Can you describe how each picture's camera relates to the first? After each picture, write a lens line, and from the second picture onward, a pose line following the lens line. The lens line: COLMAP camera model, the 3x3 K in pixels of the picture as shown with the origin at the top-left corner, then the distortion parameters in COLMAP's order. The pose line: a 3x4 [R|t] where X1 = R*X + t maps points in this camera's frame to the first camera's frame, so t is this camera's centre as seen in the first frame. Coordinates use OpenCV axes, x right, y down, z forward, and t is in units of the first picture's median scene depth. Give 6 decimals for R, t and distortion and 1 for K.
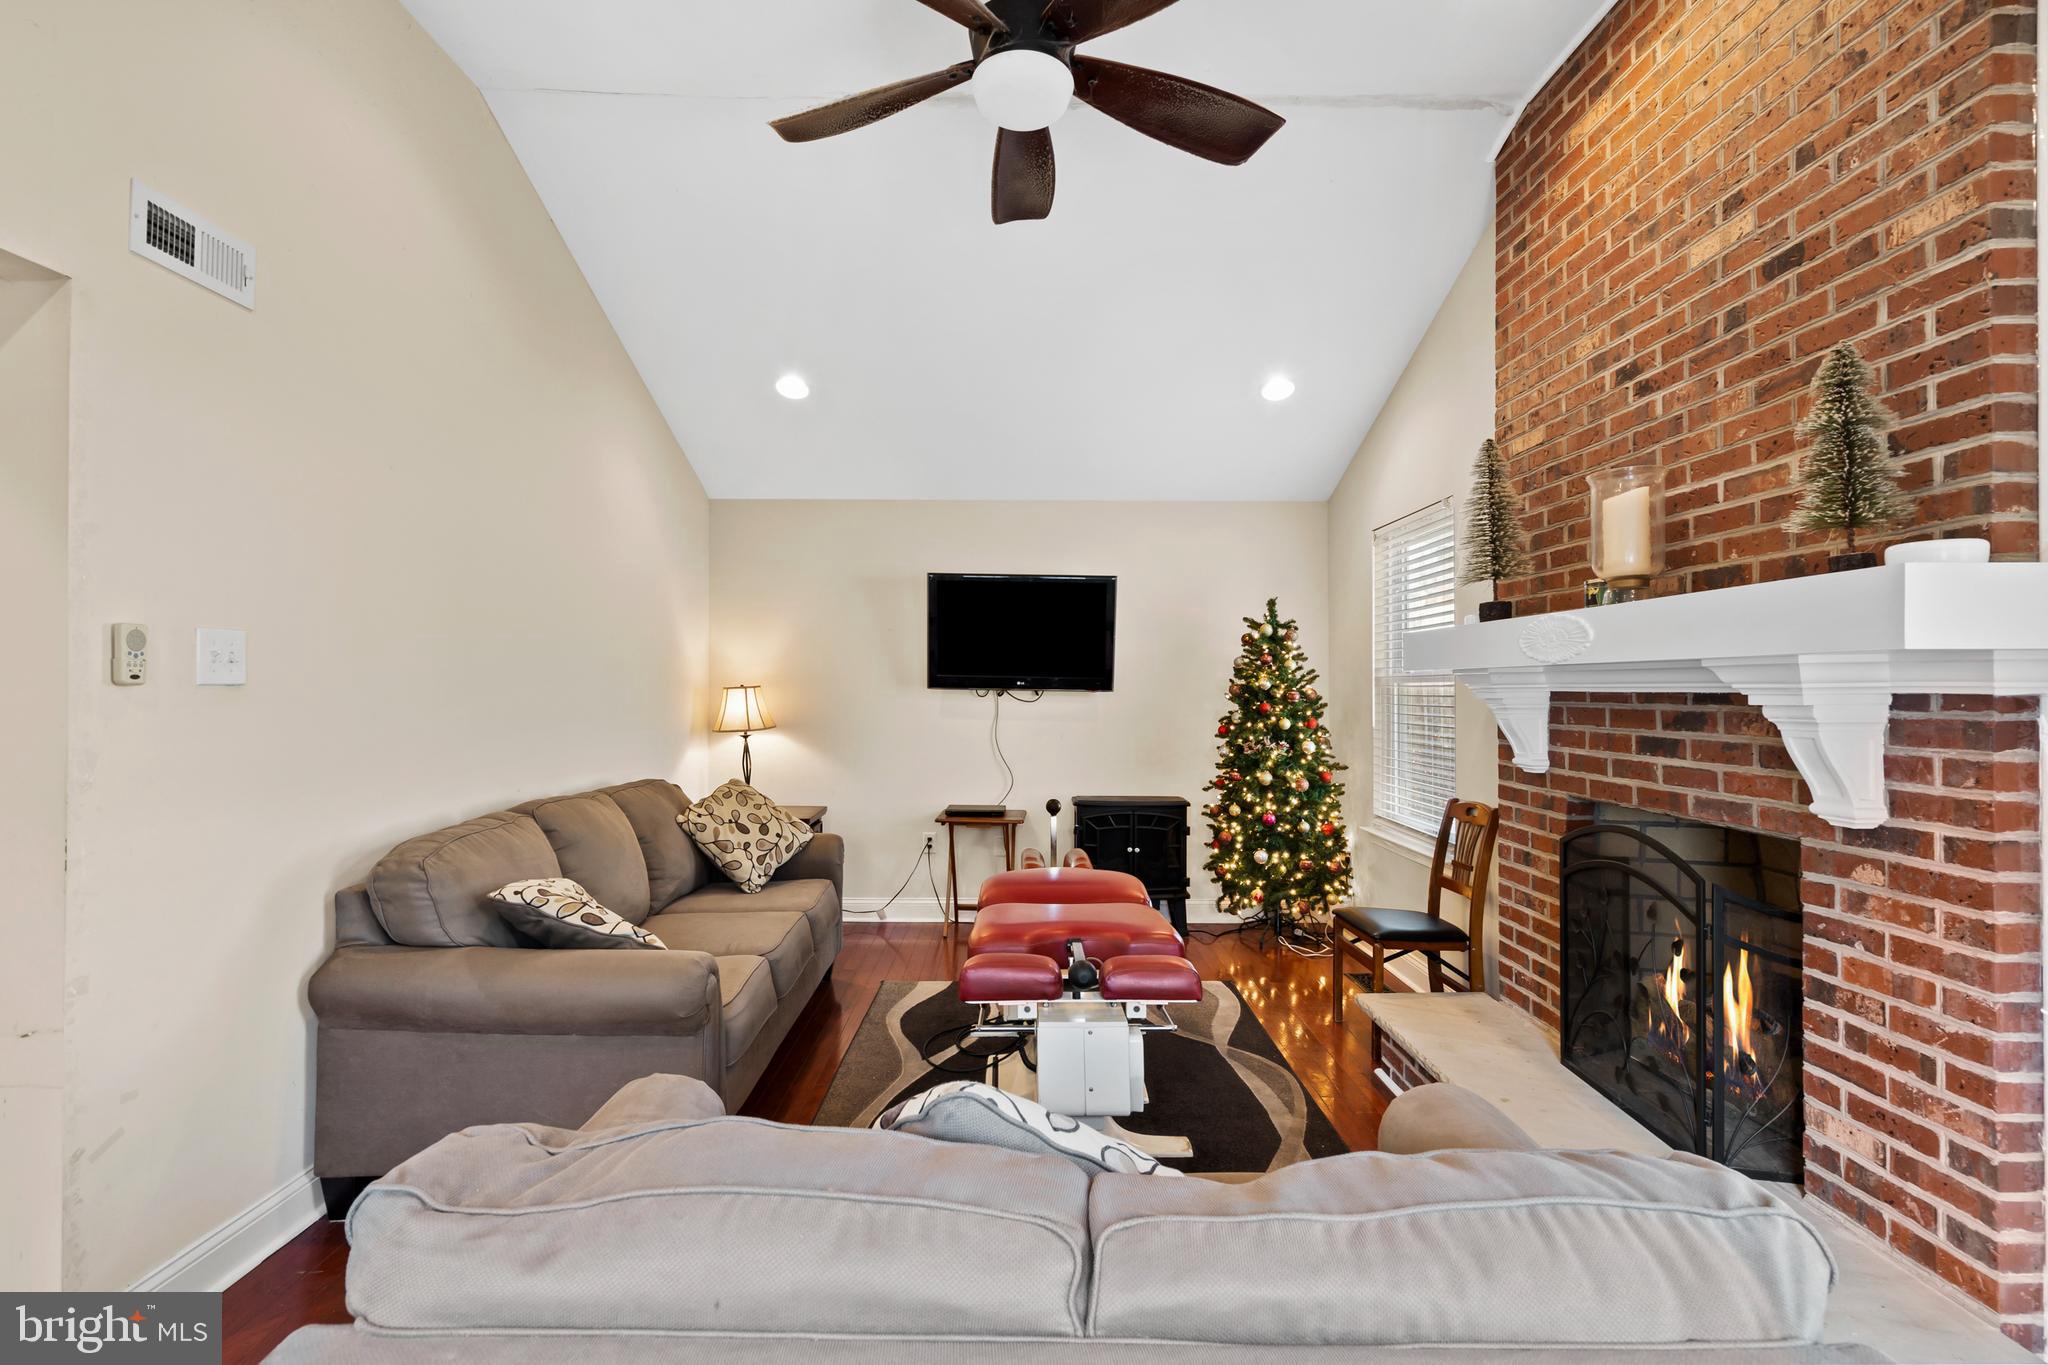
lens RADIAL K [[943.8, 0, 1013.3], [0, 943.8, 681.3], [0, 0, 1]] dist [-0.001861, 0.000673]
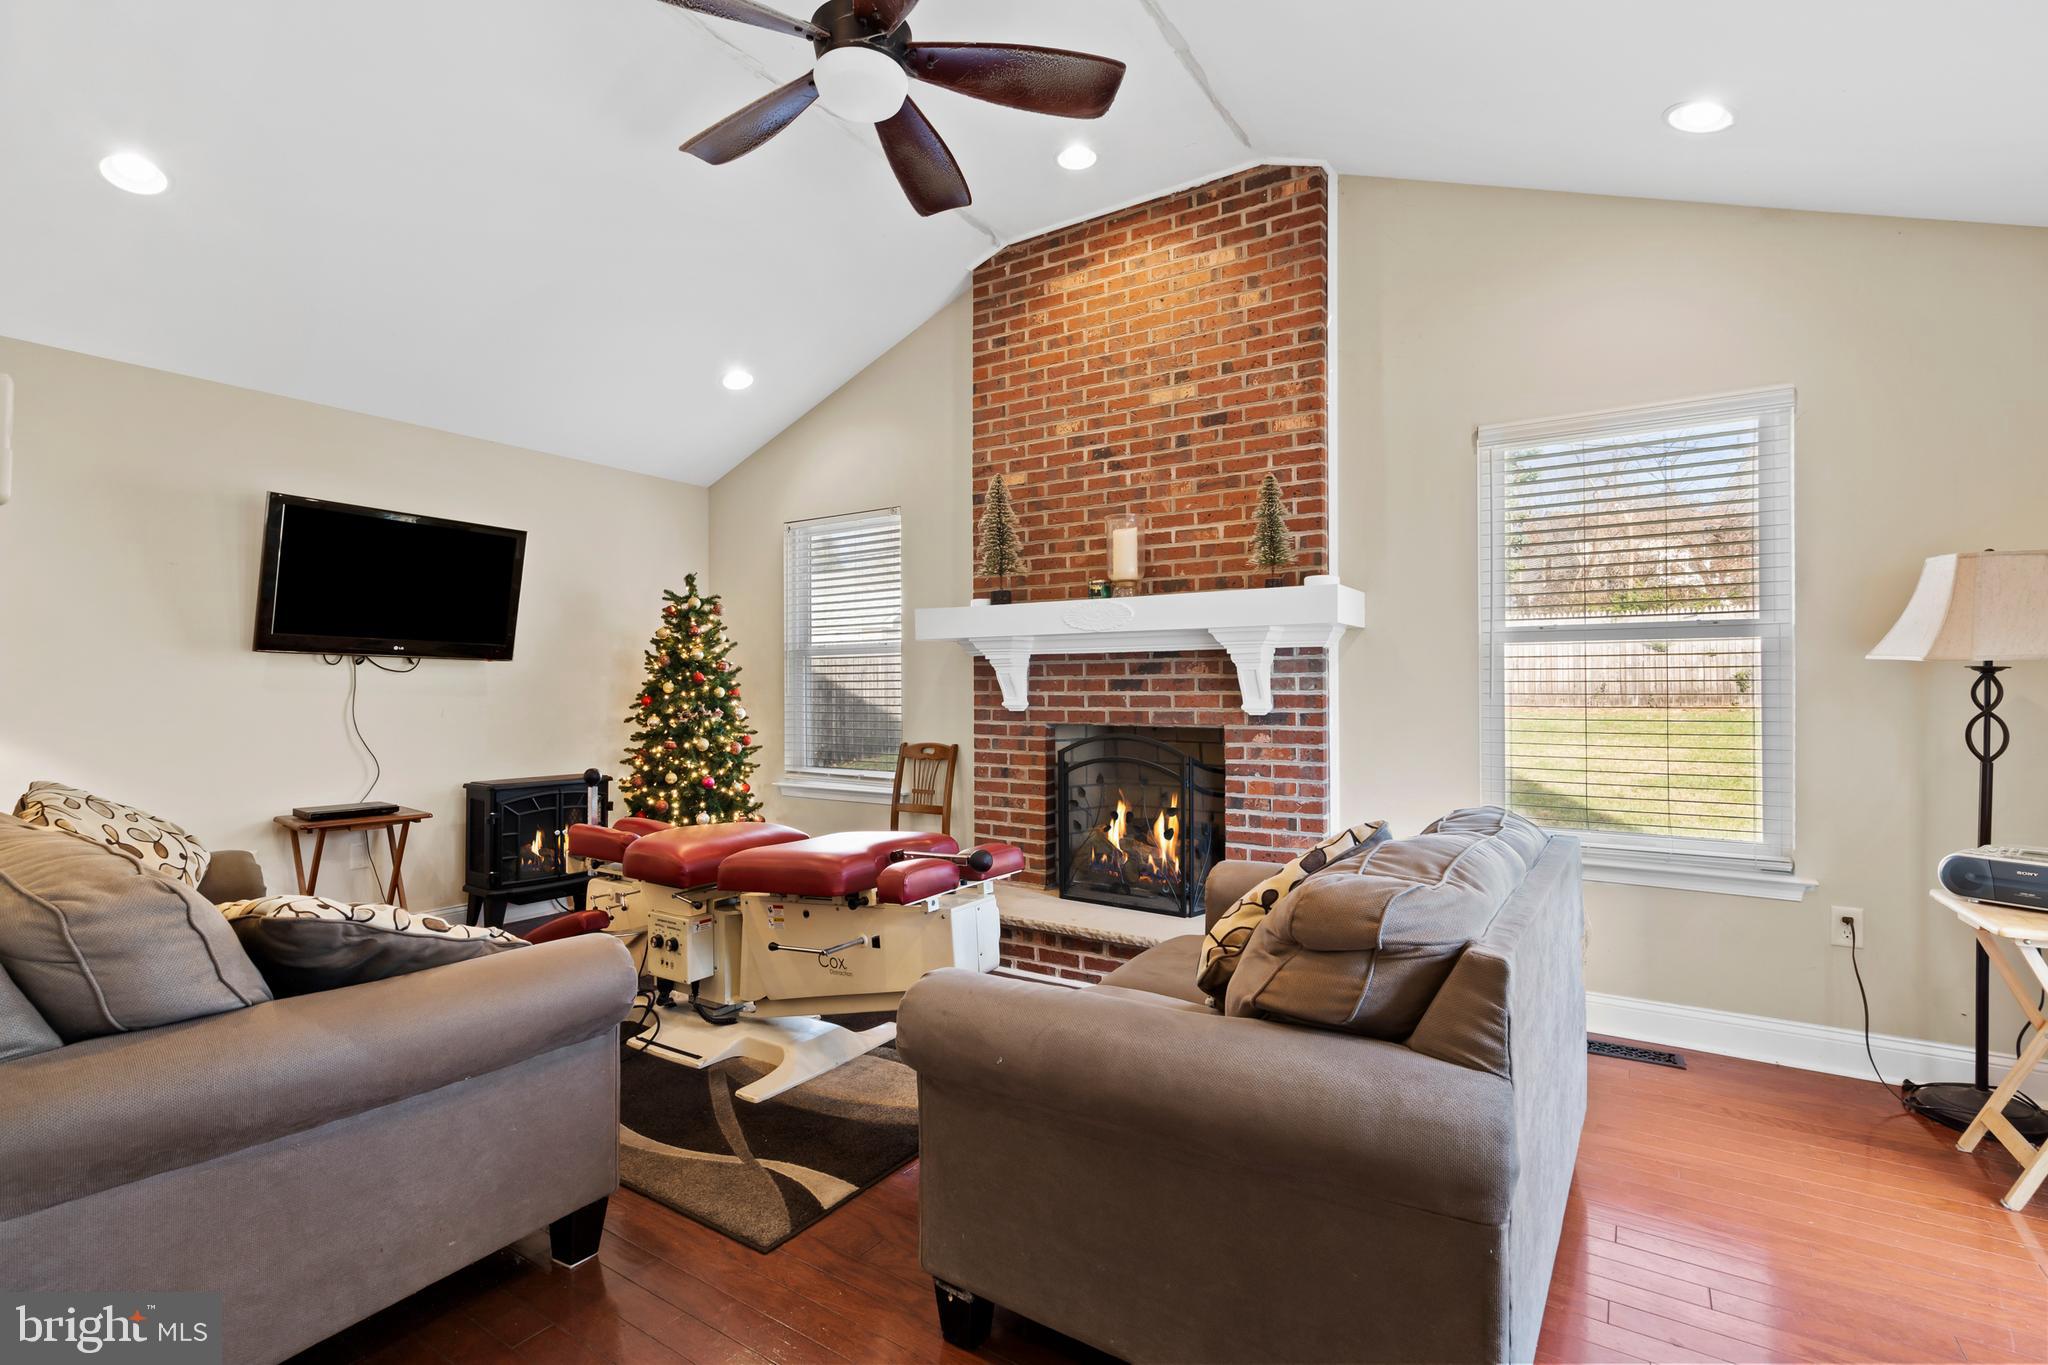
lens RADIAL K [[943.8, 0, 1036.7], [0, 943.8, 683.7], [0, 0, 1]] dist [-0.001861, 0.000673]
pose [[0.543320, 0.002120, 0.839523, -0.802770], [-0.001862, 0.999997, -0.001320, 0.070400], [-0.839524, -0.000846, 0.543322, 0.235459]]
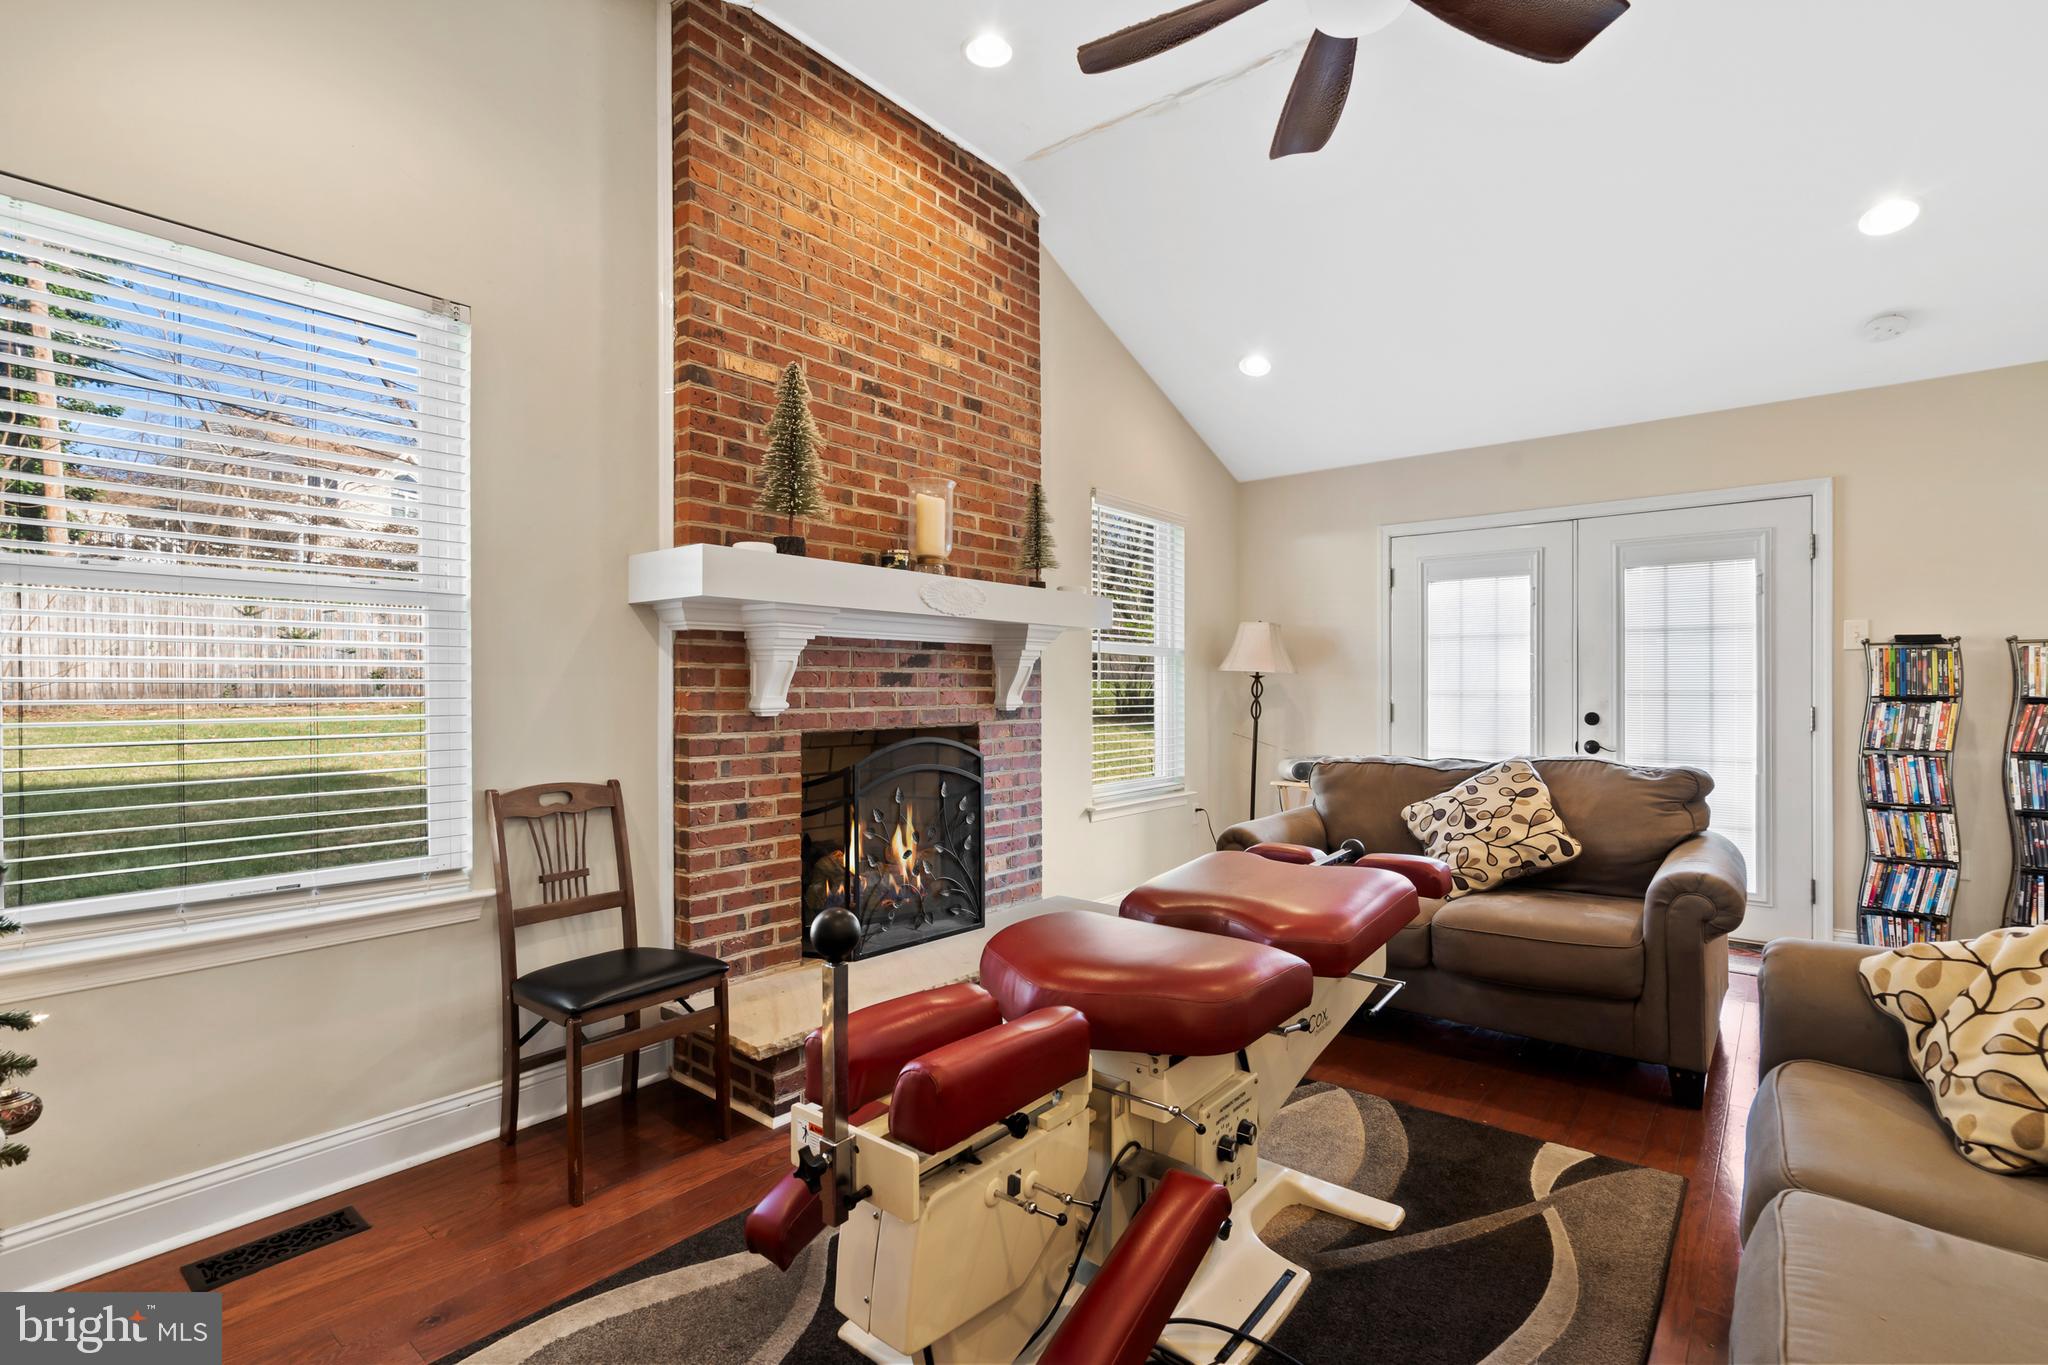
lens RADIAL K [[943.8, 0, 1013.9], [0, 943.8, 686.7], [0, 0, 1]] dist [-0.001861, 0.000673]
pose [[-0.773406, -0.003273, 0.633902, -0.328122], [-0.006248, 0.999977, -0.002459, 0.083392], [-0.633880, -0.005863, -0.773409, 1.982672]]
